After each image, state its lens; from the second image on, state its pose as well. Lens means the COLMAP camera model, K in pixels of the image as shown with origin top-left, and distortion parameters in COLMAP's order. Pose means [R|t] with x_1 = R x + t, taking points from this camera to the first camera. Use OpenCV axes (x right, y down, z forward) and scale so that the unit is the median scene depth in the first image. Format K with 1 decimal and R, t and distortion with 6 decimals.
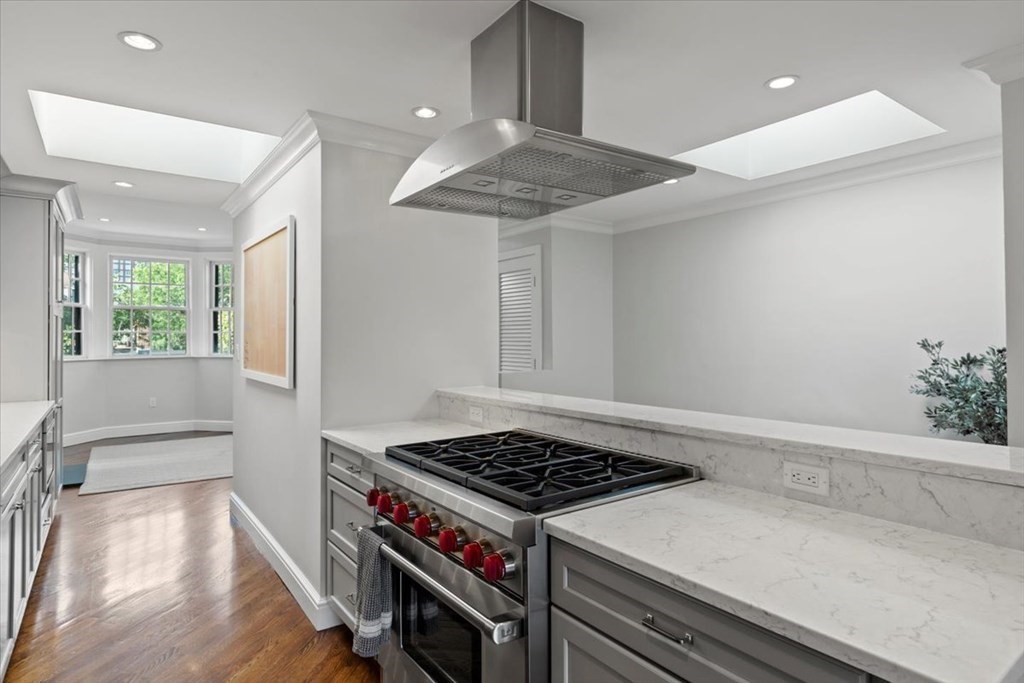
lens RADIAL K [[572.6, 0, 512.0], [0, 572.6, 341.5], [0, 0, 1]] dist [-0.000218, -0.000596]
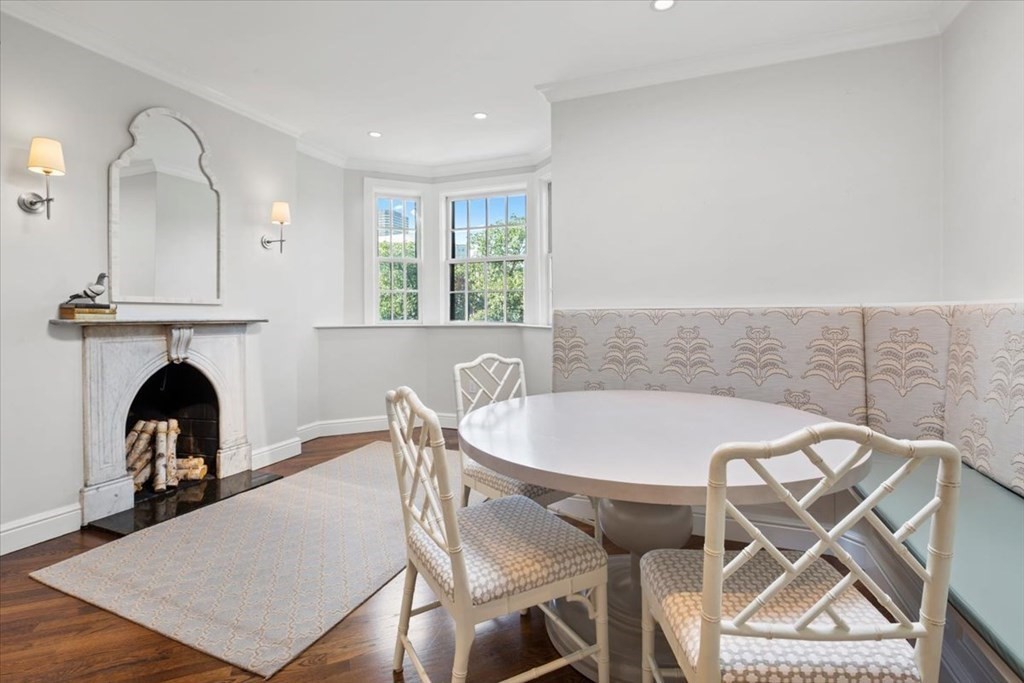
lens RADIAL K [[473.1, 0, 512.1], [0, 473.1, 328.7], [0, 0, 1]] dist [0.000631, 0.000118]
pose [[0.524255, 0.024091, -0.851221, 0.041319], [-0.009788, 0.999704, 0.022265, 0.015813], [0.851505, -0.003340, 0.524336, 0.750149]]
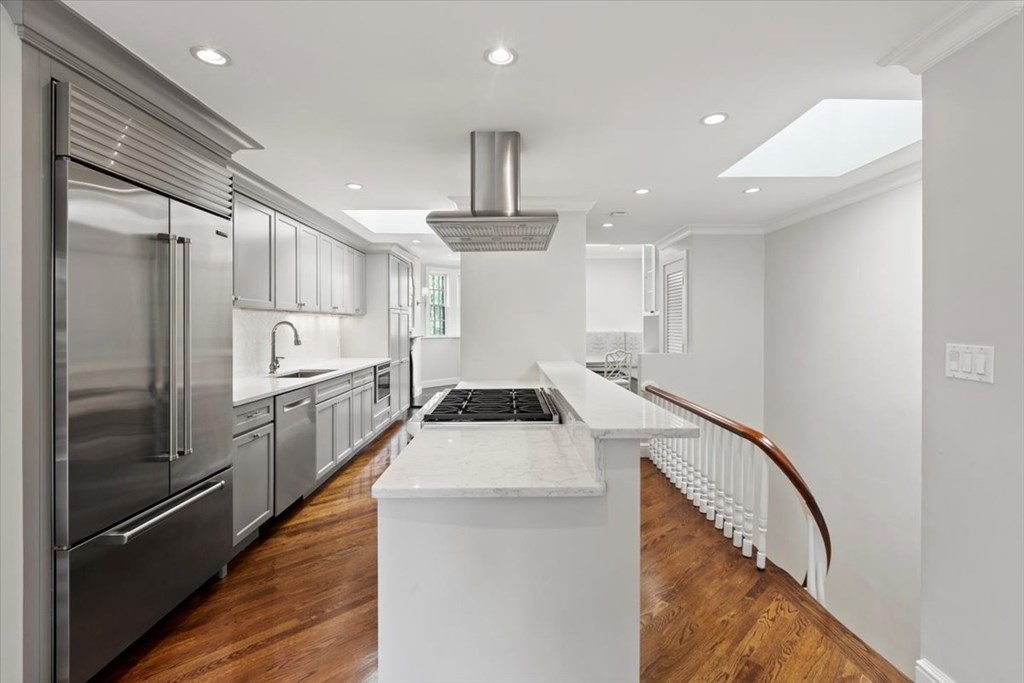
lens RADIAL K [[473.1, 0, 512.1], [0, 473.1, 328.7], [0, 0, 1]] dist [0.000631, 0.000118]
pose [[0.813409, 0.009601, -0.581613, 0.362643], [-0.008005, 0.999954, 0.005311, -0.005458], [0.581637, 0.000335, 0.813448, -0.032586]]
